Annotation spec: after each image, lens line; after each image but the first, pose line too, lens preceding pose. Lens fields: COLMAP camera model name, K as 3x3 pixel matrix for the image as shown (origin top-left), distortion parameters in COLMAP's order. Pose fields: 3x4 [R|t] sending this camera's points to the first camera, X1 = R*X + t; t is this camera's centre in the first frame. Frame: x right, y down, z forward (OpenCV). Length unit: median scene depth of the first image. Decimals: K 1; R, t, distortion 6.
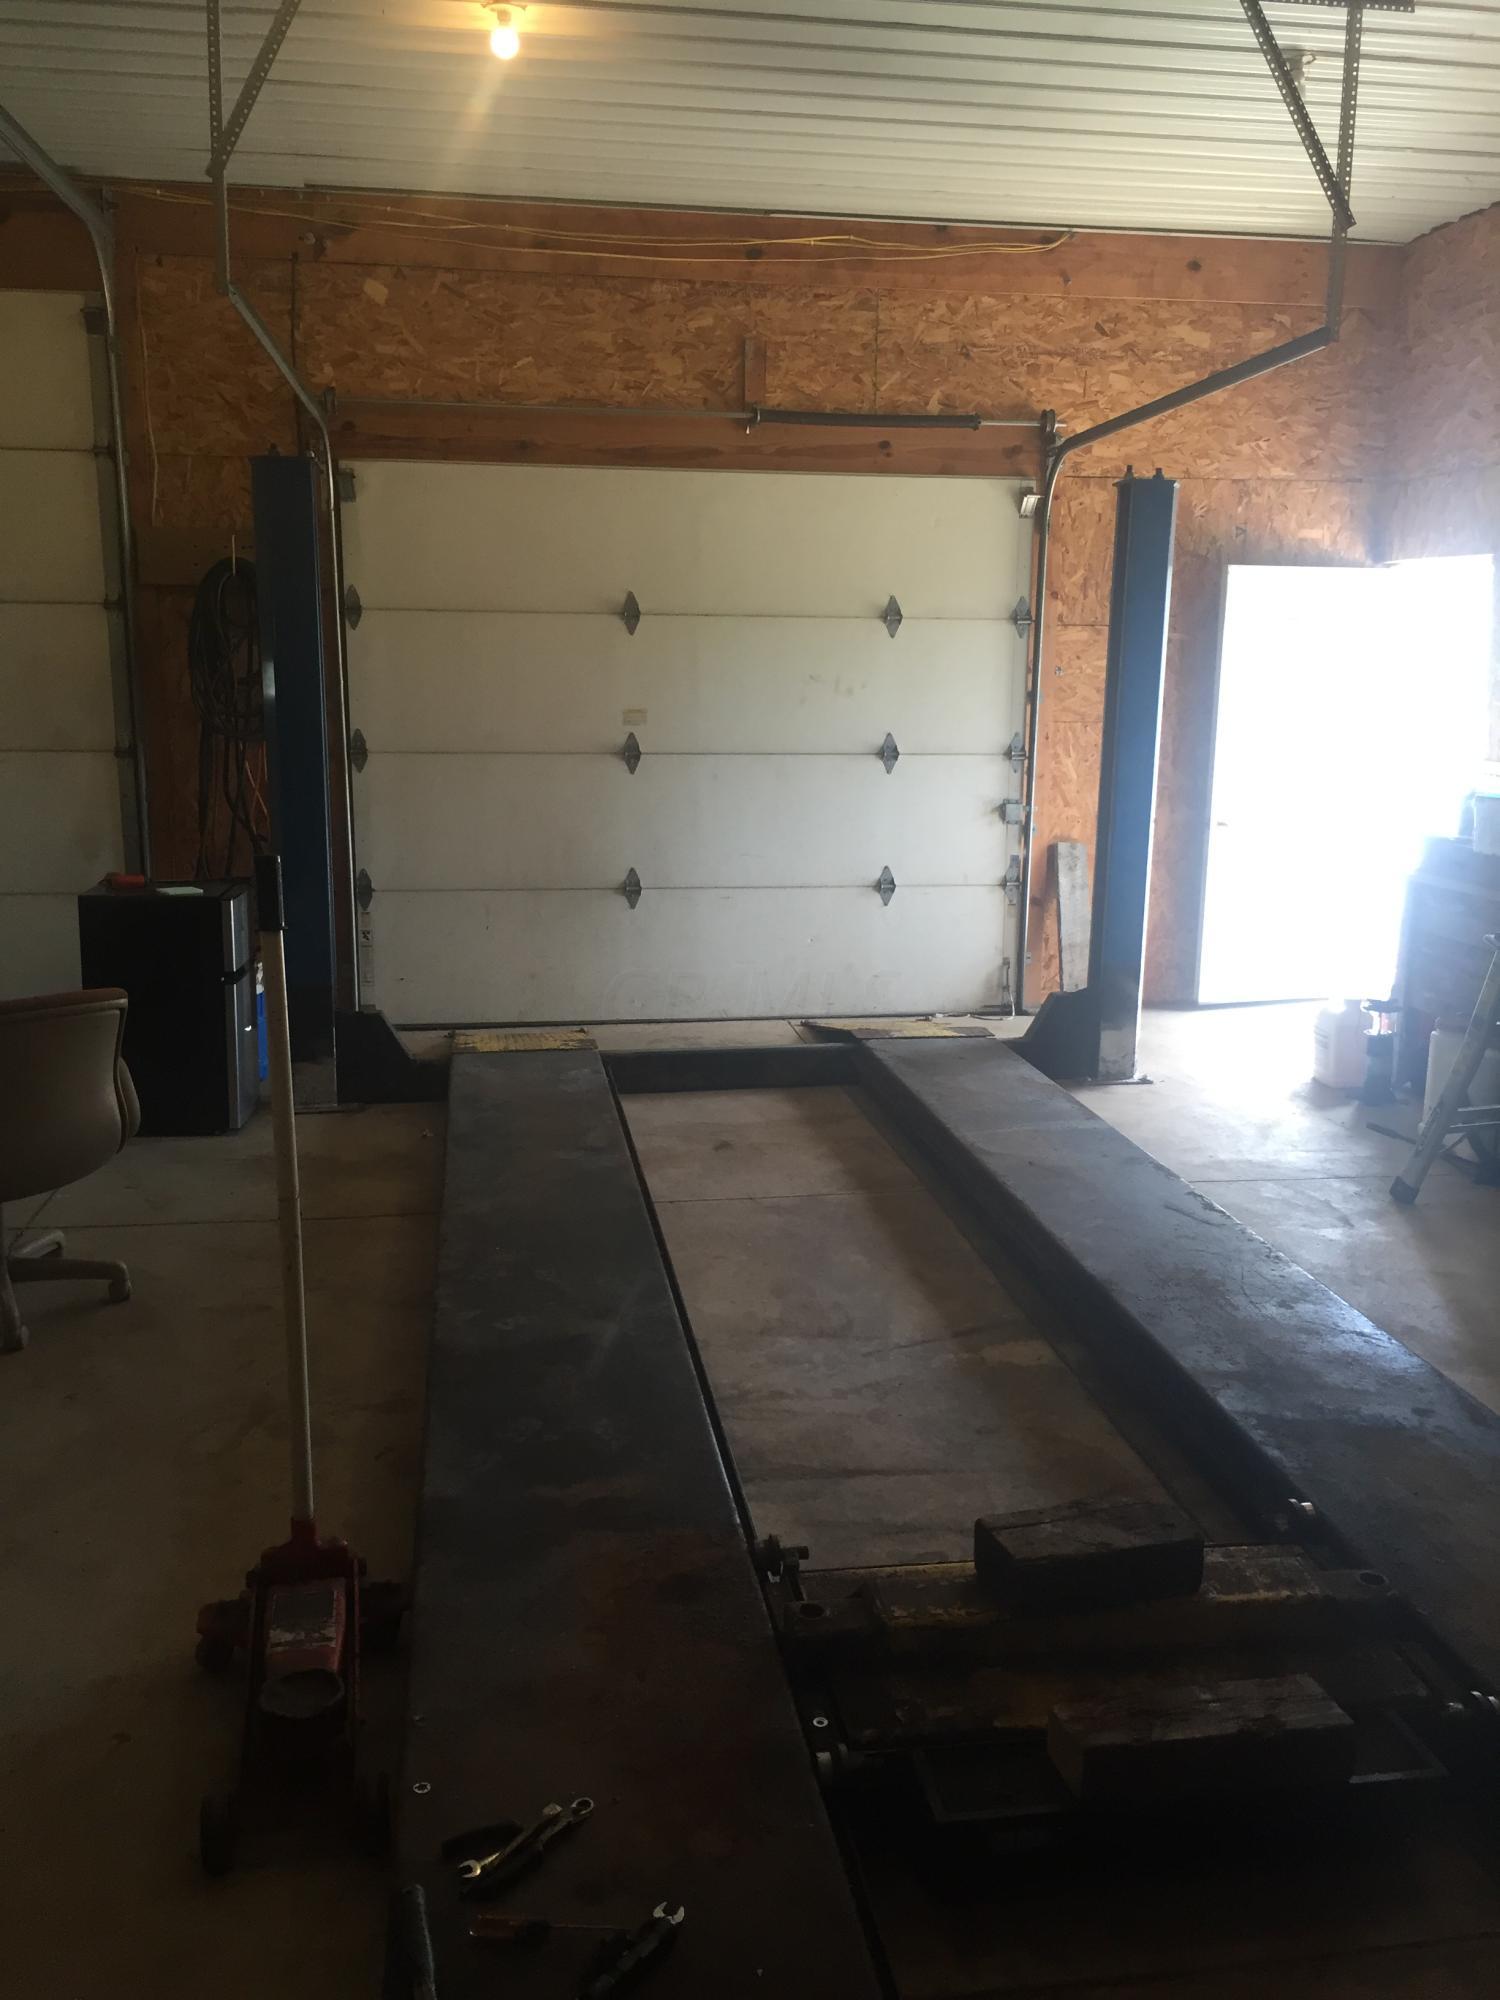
lens RADIAL K [[1697.6, 0, 749.3], [0, 1697.6, 1003.4], [0, 0, 1]] dist [0.050178, -0.069408]
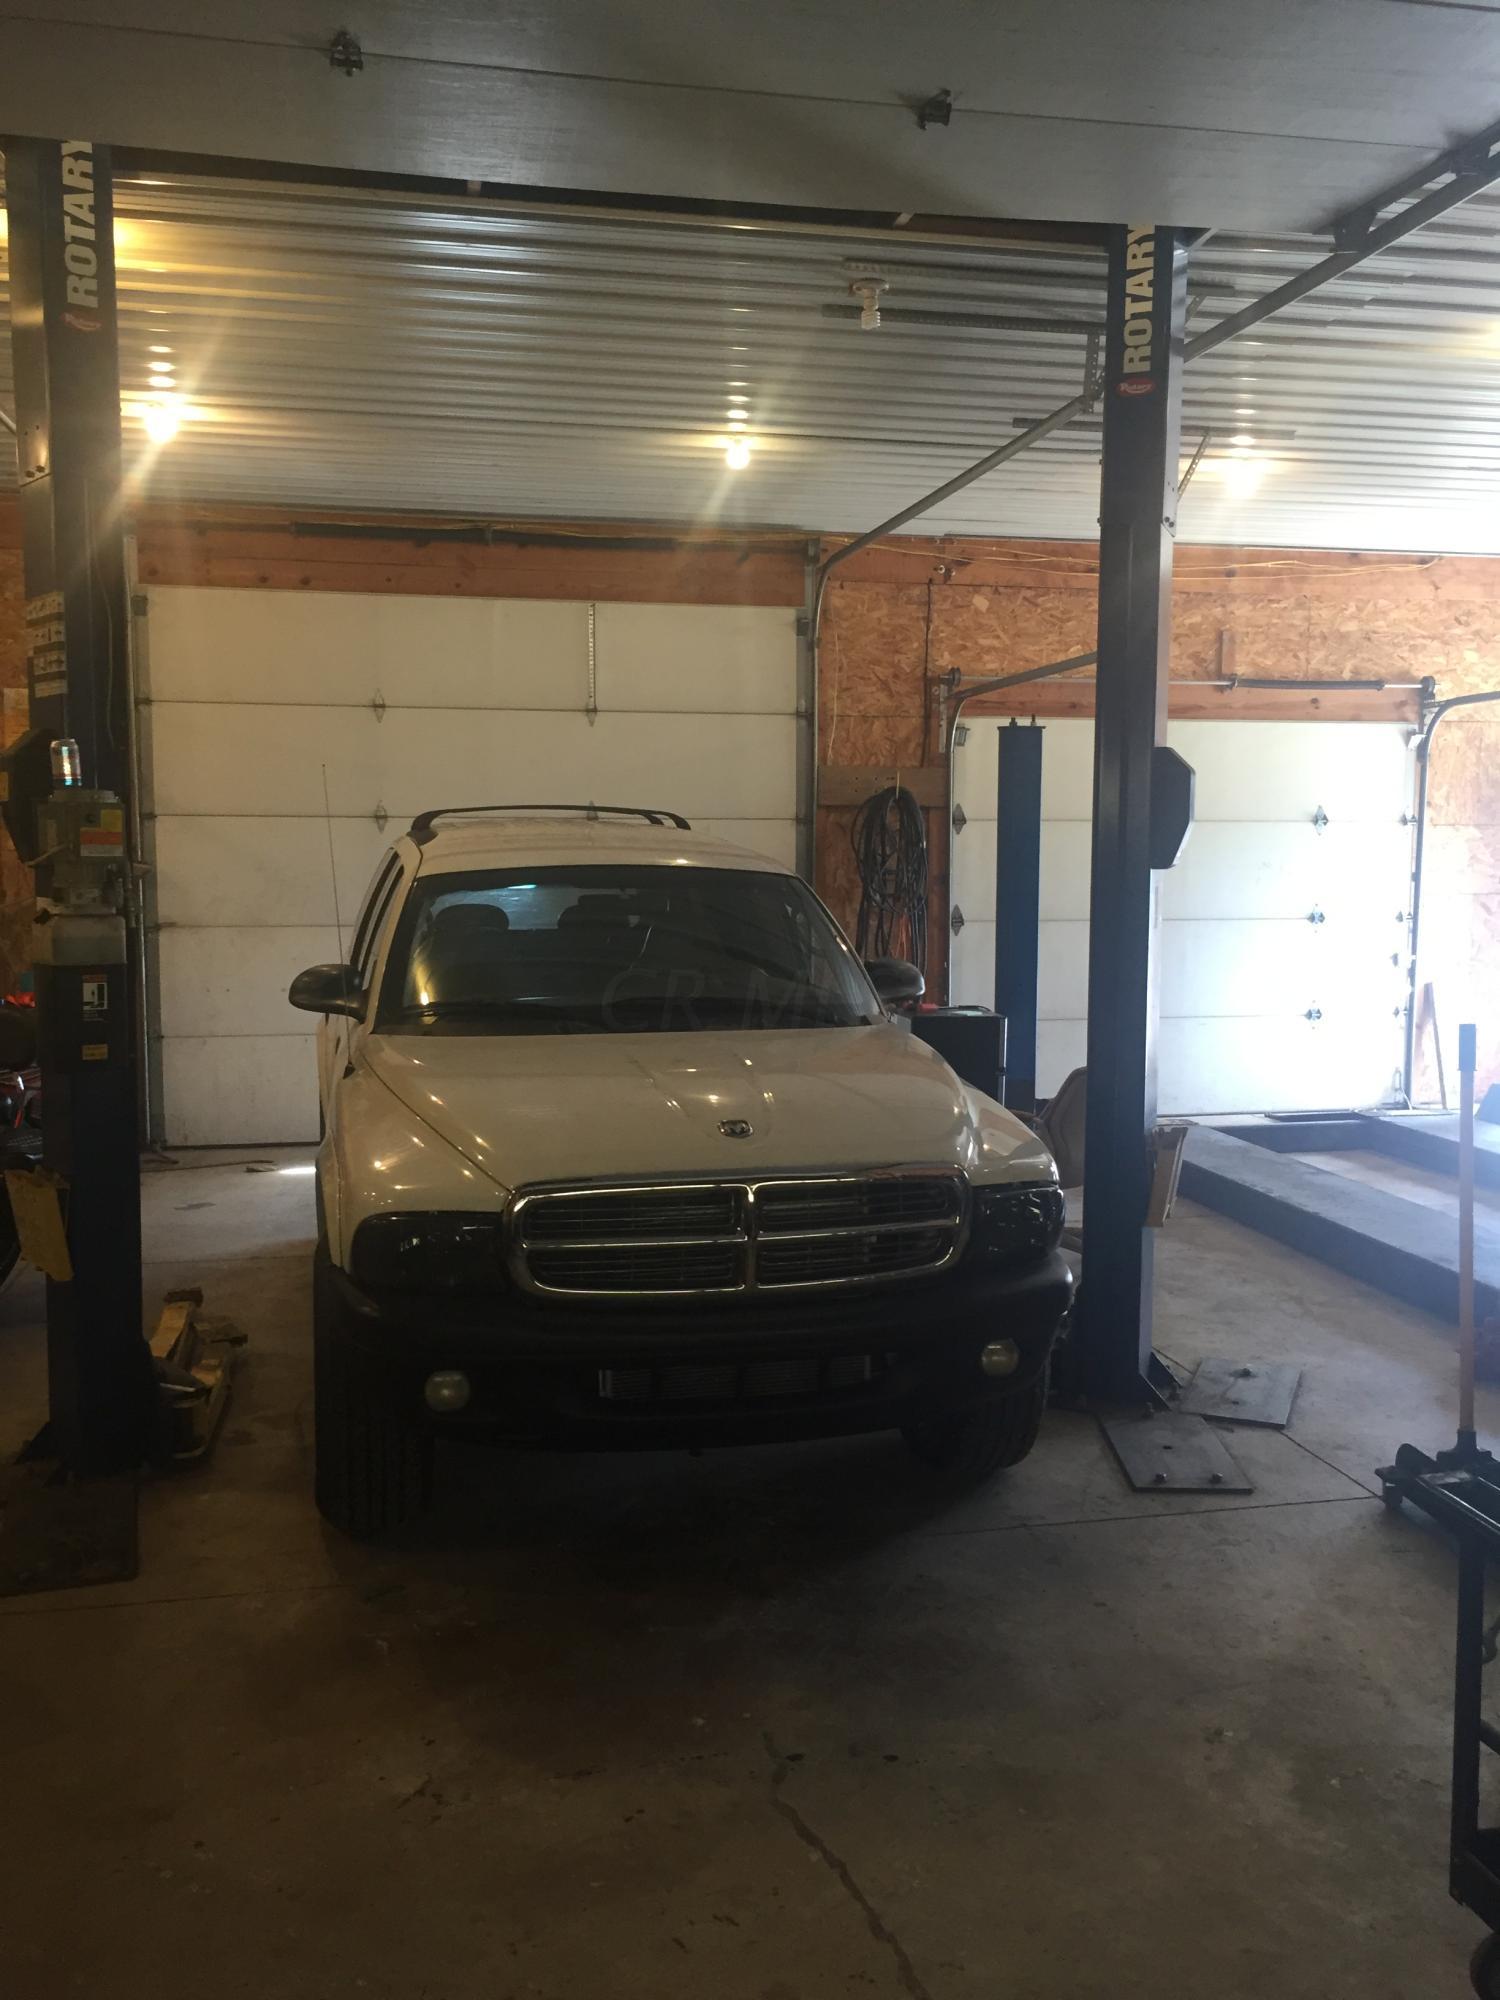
lens RADIAL K [[1697.6, 0, 746.5], [0, 1697.6, 994.0], [0, 0, 1]] dist [0.050178, -0.069408]
pose [[0.998930, -0.013020, 0.044374, -0.456732], [0.017887, 0.993646, -0.111119, 0.060448], [-0.042646, 0.111793, 0.992816, -0.351216]]
